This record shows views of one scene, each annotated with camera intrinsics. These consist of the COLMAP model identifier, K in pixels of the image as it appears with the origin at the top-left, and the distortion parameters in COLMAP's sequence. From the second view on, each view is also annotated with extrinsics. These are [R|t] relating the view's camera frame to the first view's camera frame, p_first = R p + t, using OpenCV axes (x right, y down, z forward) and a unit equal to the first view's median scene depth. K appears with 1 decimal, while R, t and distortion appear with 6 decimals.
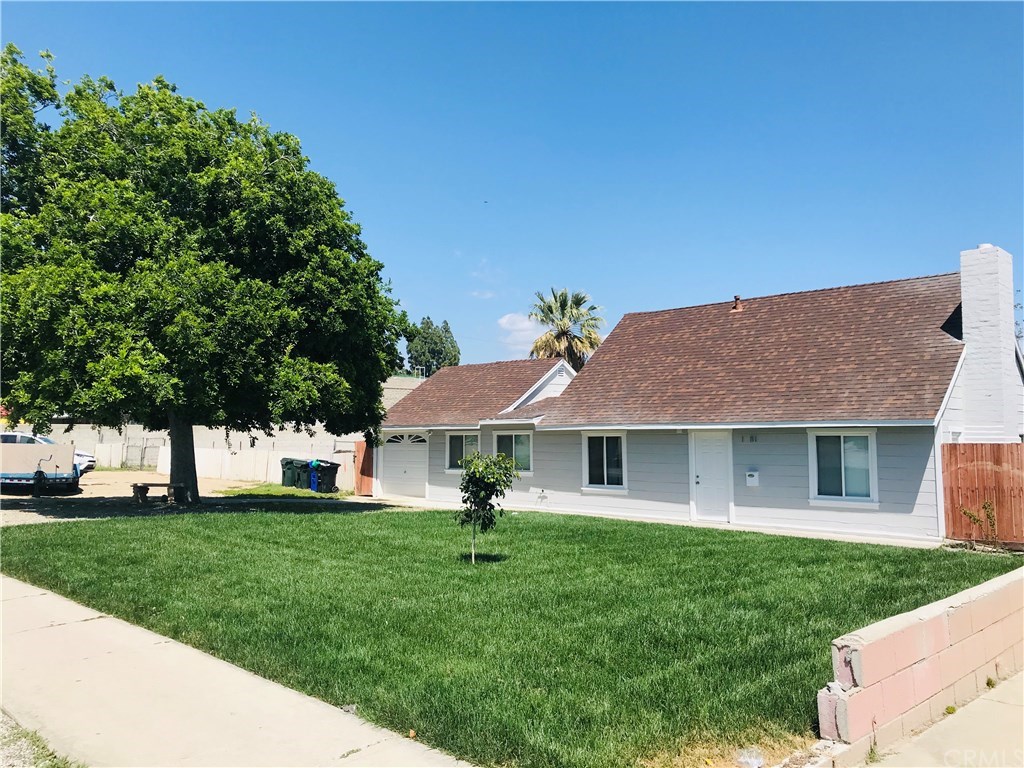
lens RADIAL K [[827.1, 0, 506.8], [0, 827.1, 375.0], [0, 0, 1]] dist [0.049483, -0.047265]
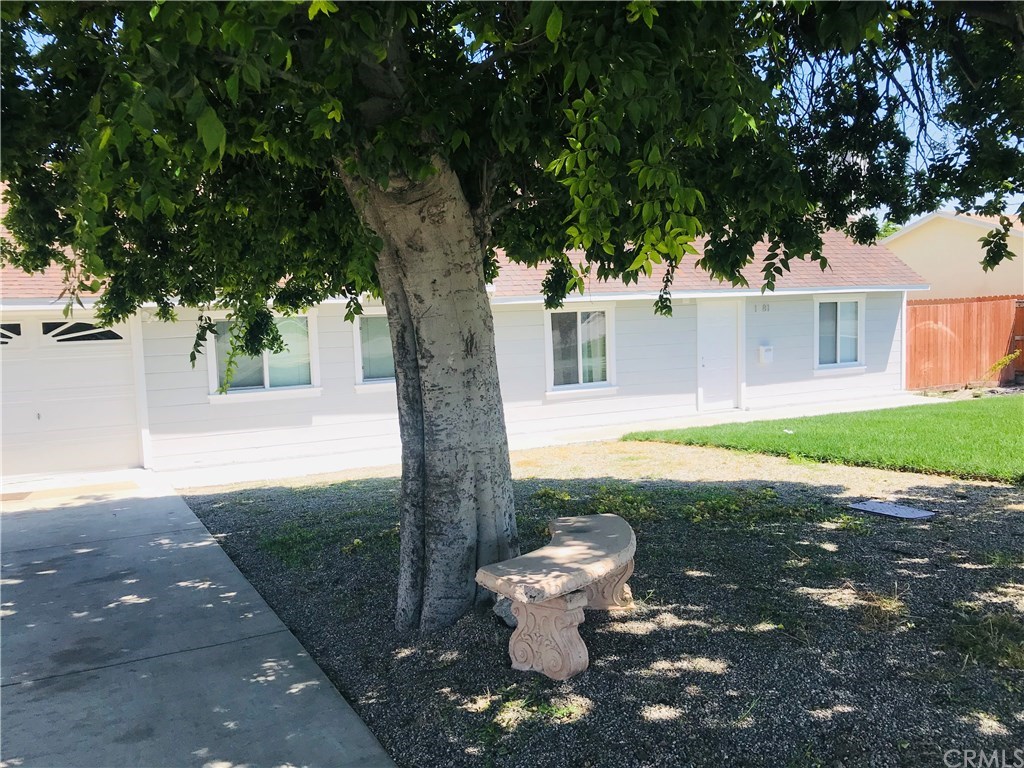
lens RADIAL K [[827.1, 0, 511.5], [0, 827.1, 387.0], [0, 0, 1]] dist [0.049483, -0.047265]
pose [[0.338896, -0.078410, 0.937551, -0.596364], [-0.030658, 0.995071, 0.094303, 0.082124], [-0.940324, -0.060702, 0.334821, 0.922275]]
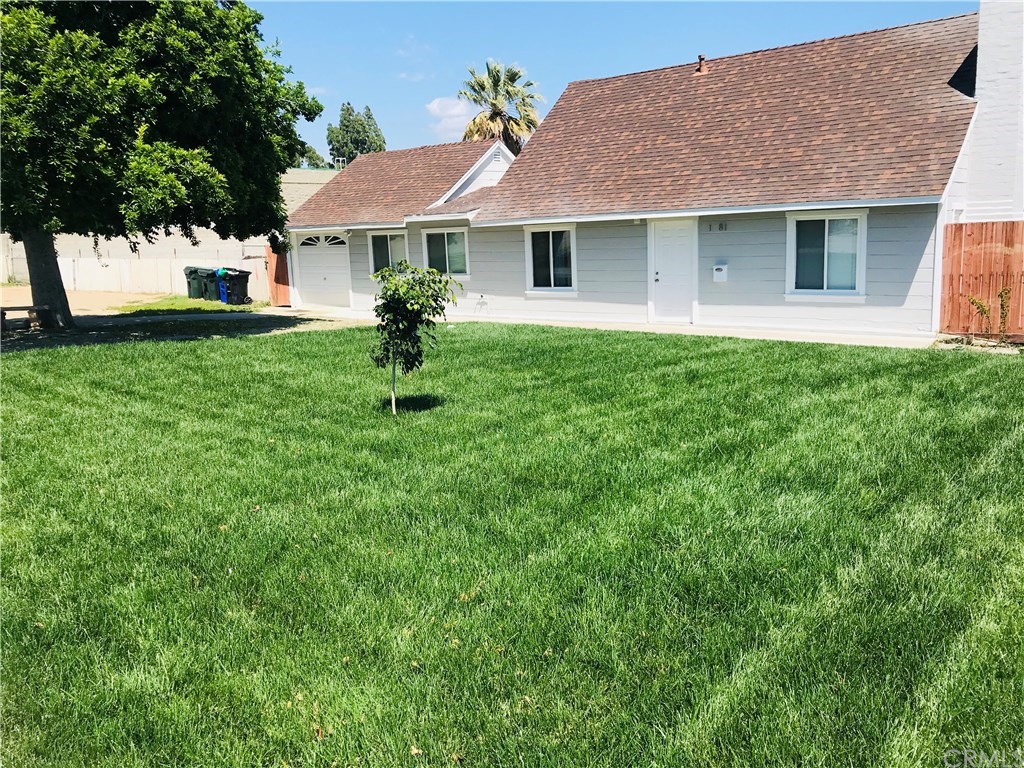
lens RADIAL K [[827.1, 0, 515.7], [0, 827.1, 374.4], [0, 0, 1]] dist [0.049483, -0.047265]
pose [[0.995524, -0.051210, 0.079431, 0.006061], [0.030235, 0.968874, 0.245700, 0.006448], [-0.089541, -0.242199, 0.966086, 0.145392]]
